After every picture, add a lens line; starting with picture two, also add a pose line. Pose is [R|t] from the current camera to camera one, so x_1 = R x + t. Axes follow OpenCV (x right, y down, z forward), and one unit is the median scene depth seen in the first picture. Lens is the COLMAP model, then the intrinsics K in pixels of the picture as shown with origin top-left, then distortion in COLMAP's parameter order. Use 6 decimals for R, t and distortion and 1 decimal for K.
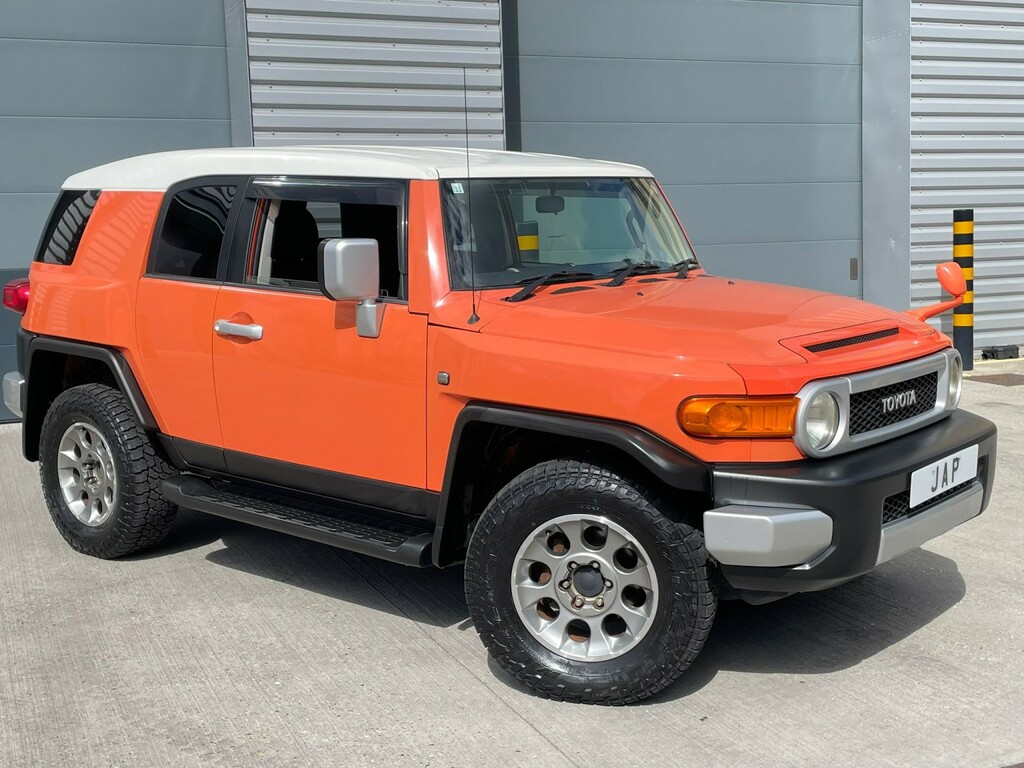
lens RADIAL K [[1271.5, 0, 481.3], [0, 1271.5, 382.2], [0, 0, 1]] dist [0.017655, 0.001411]
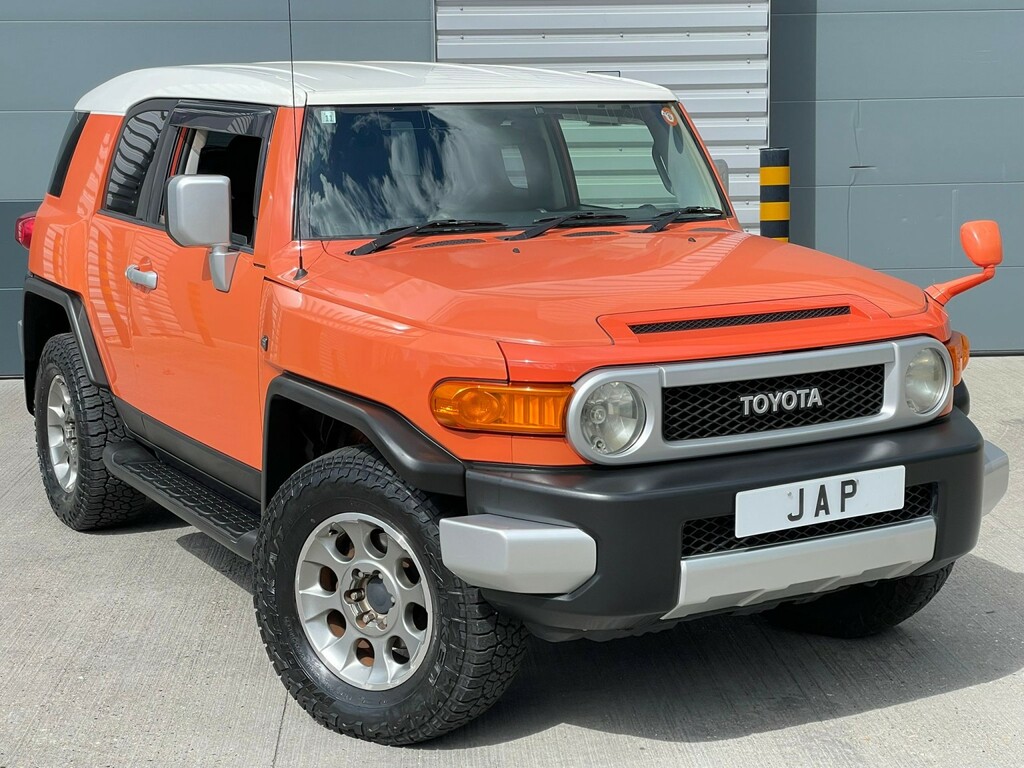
lens RADIAL K [[1665.4, 0, 536.3], [0, 1665.4, 390.6], [0, 0, 1]] dist [0.026043, 0.033289]
pose [[0.948689, 0.058227, -0.310804, 0.497934], [-0.050608, 0.998189, 0.032530, -0.016787], [0.312135, -0.015132, 0.949917, -0.000965]]
